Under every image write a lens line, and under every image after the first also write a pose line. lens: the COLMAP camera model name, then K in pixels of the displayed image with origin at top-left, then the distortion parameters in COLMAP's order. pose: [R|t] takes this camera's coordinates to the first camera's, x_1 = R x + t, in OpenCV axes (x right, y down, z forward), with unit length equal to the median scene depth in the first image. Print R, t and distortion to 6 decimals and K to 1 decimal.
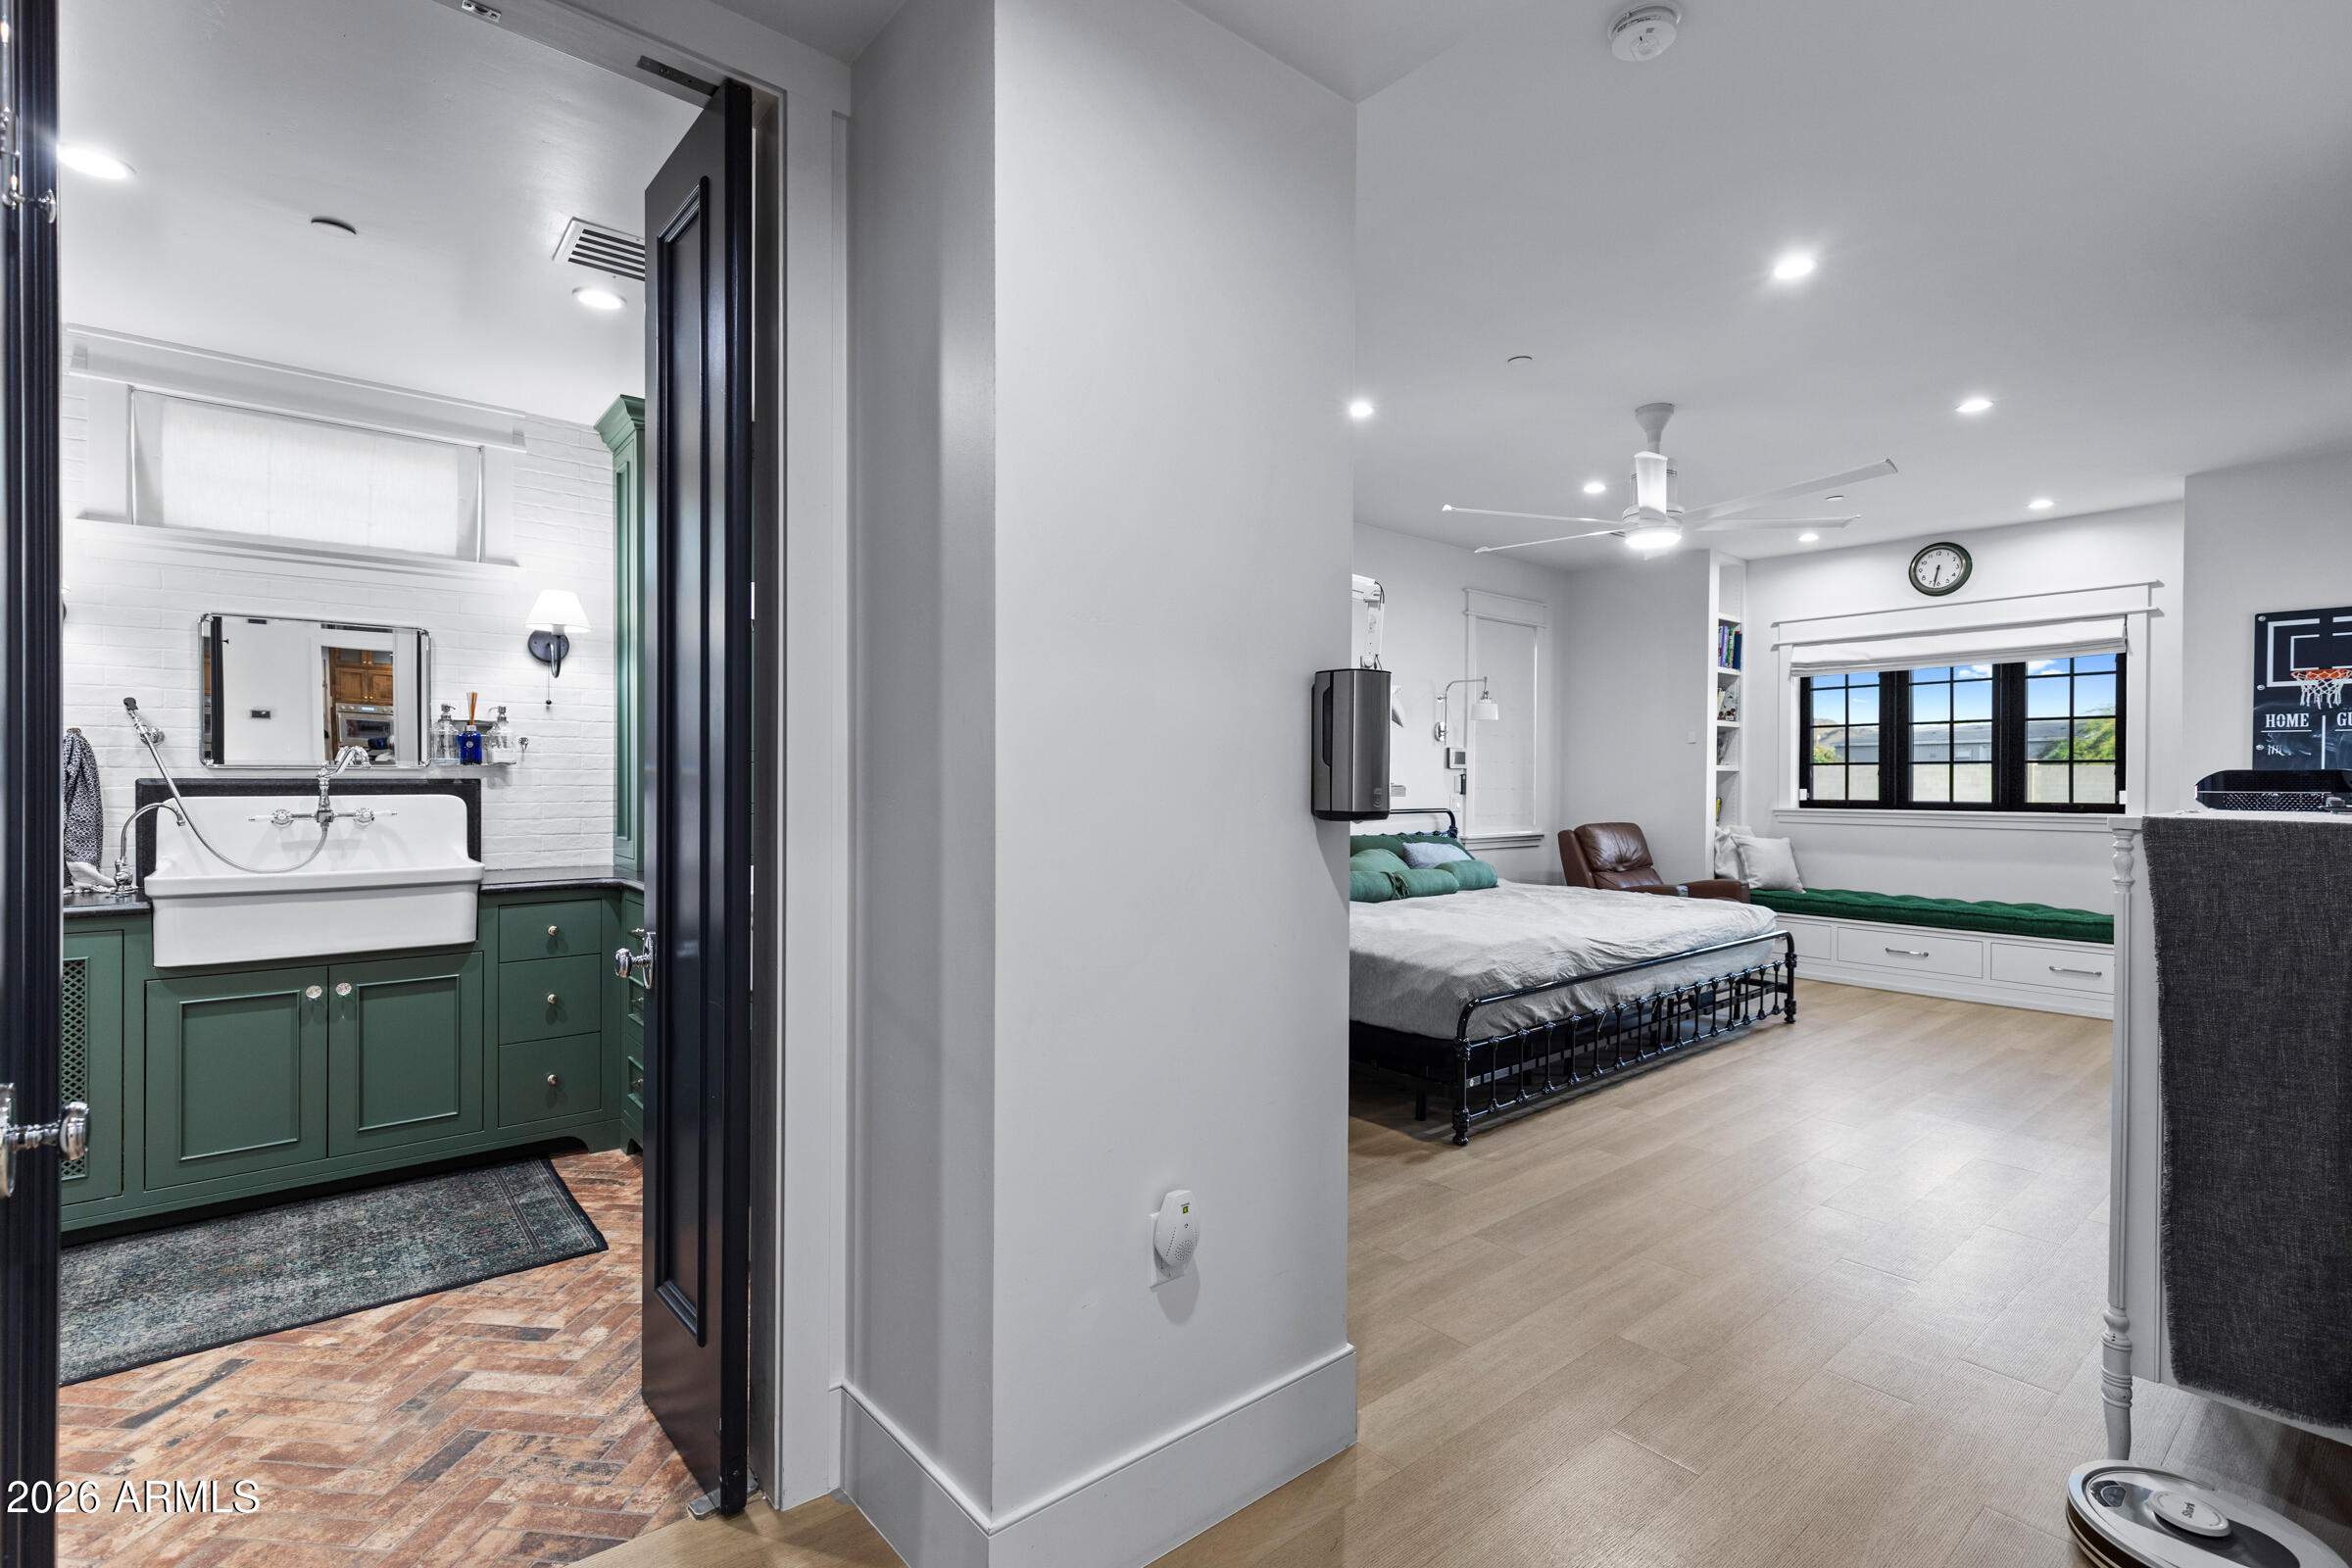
lens RADIAL K [[1063.4, 0, 1137.0], [0, 1063.4, 777.7], [0, 0, 1]] dist [0.009965, -0.001002]
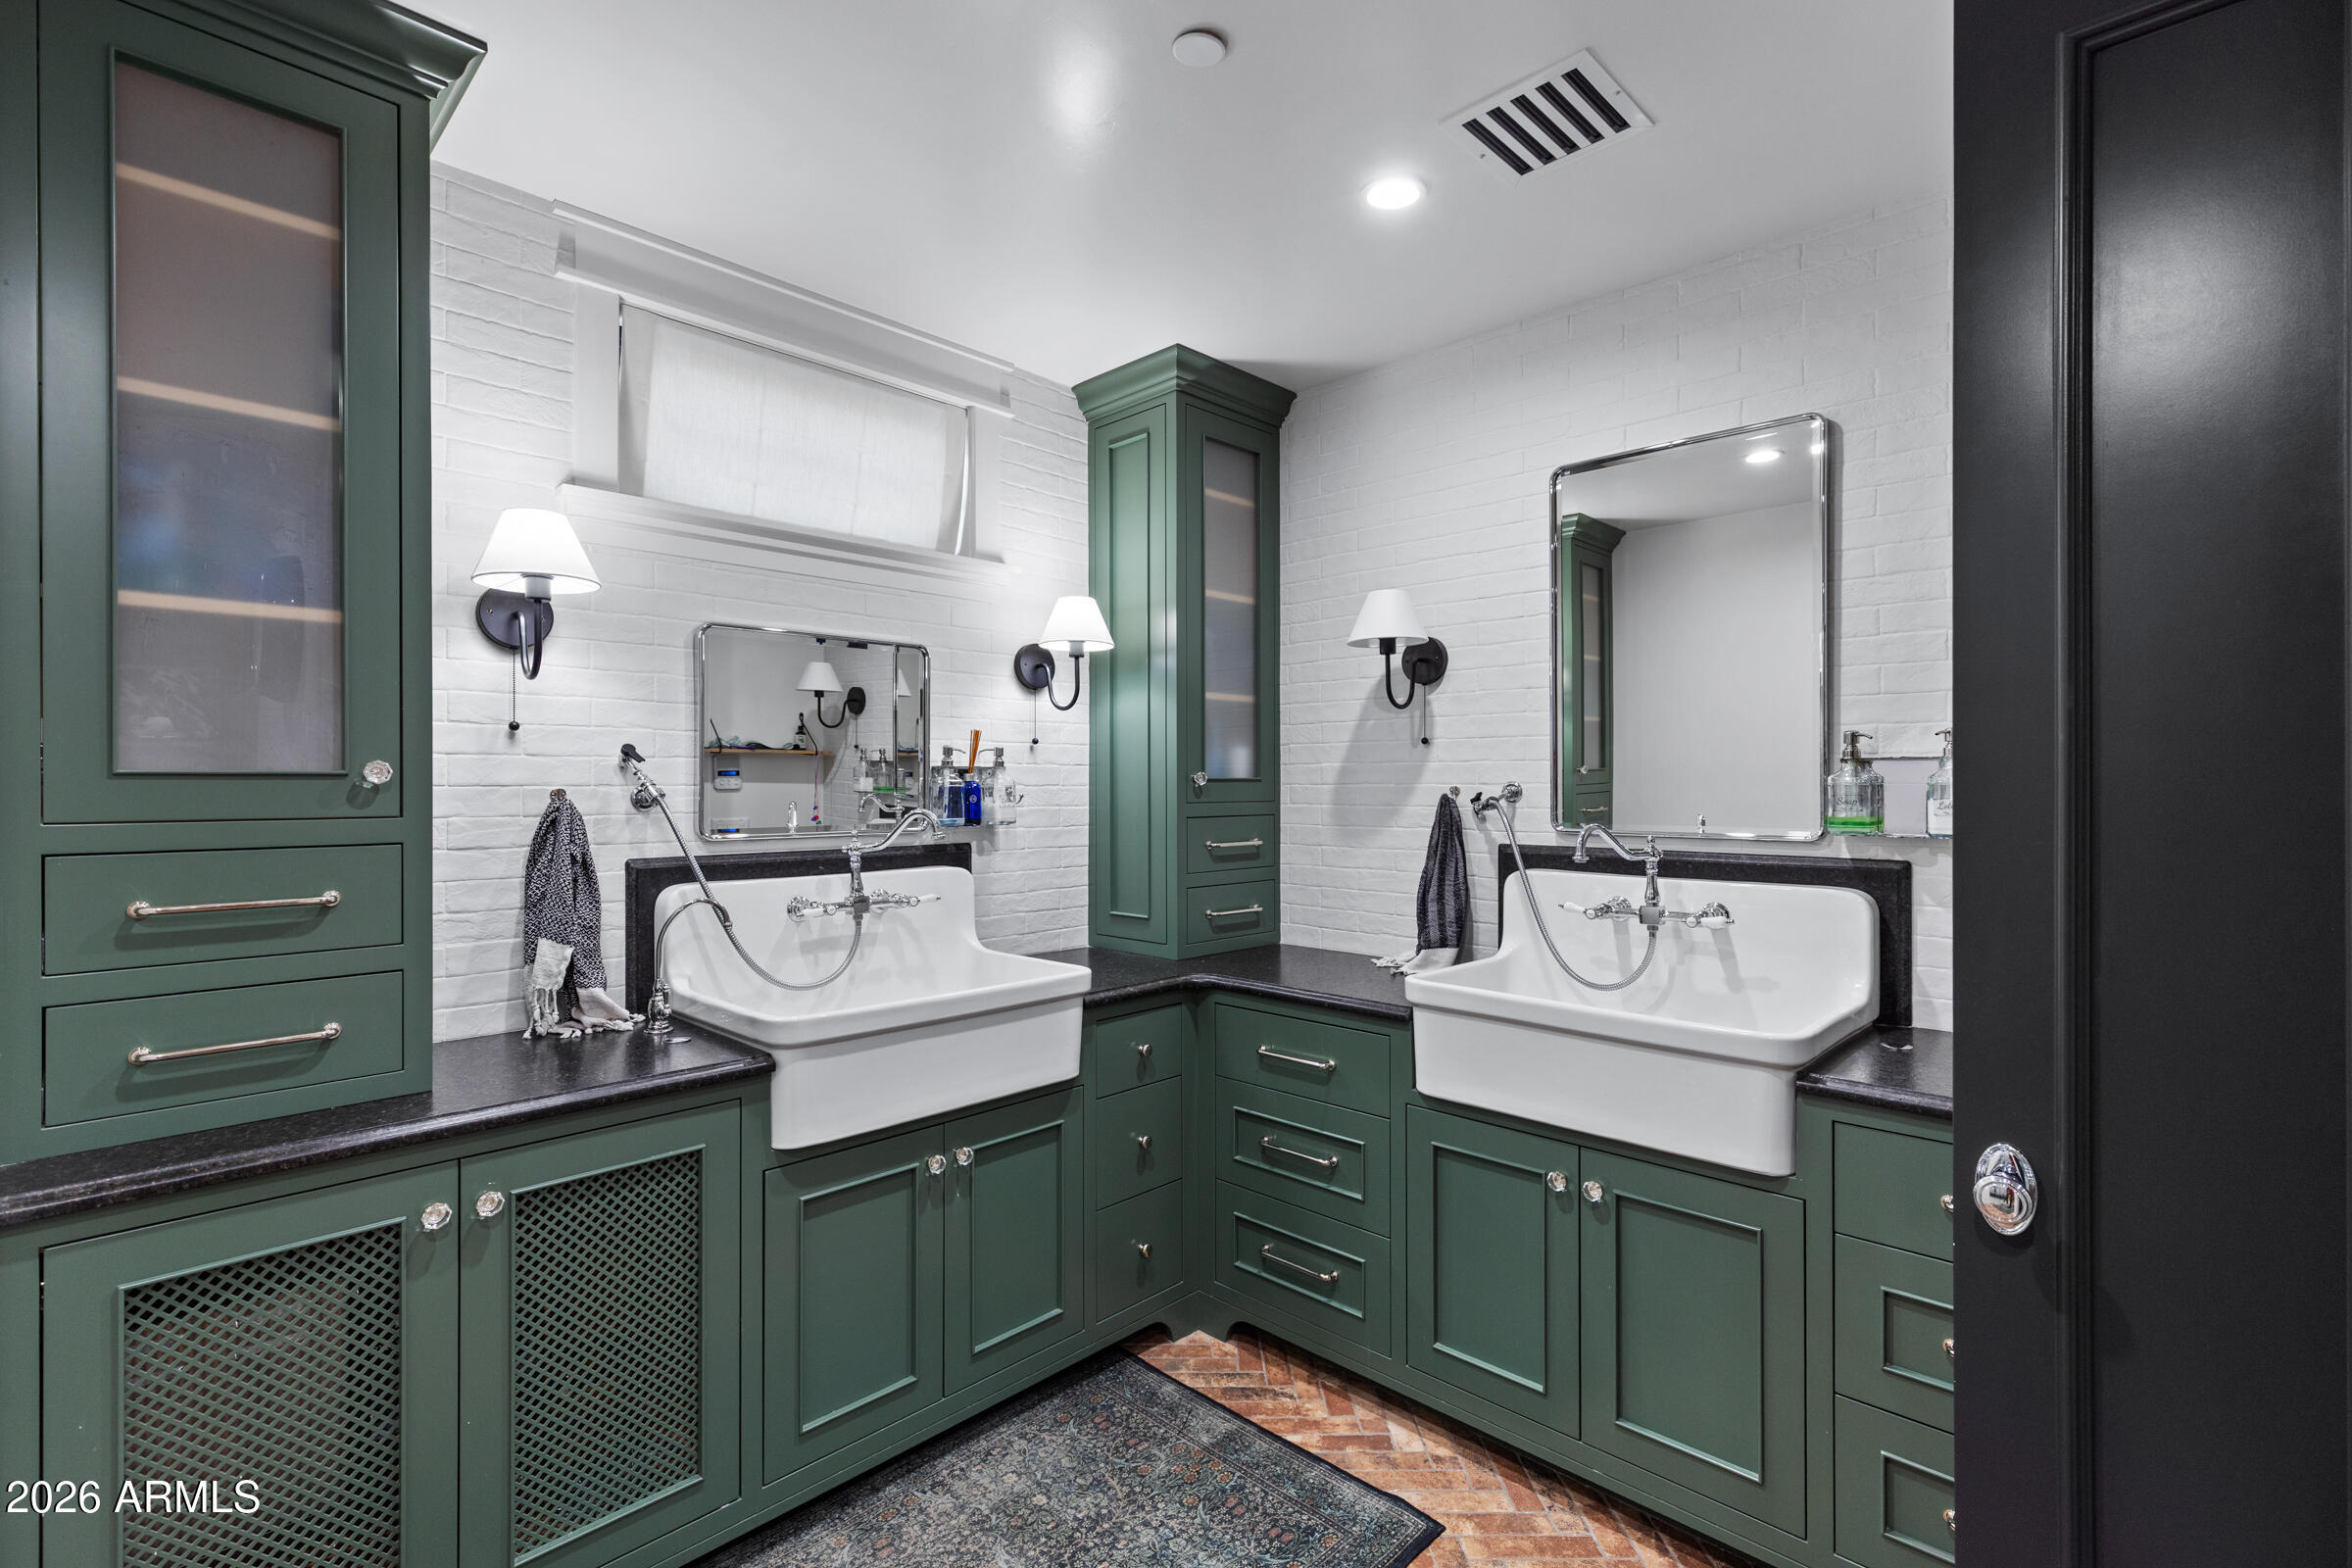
lens RADIAL K [[1063.4, 0, 1153.1], [0, 1063.4, 782.4], [0, 0, 1]] dist [0.009965, -0.001002]
pose [[0.995090, -0.005994, 0.098789, -0.581275], [0.006613, 0.999961, -0.005936, -0.037897], [-0.098750, 0.006560, 0.995091, 0.240751]]
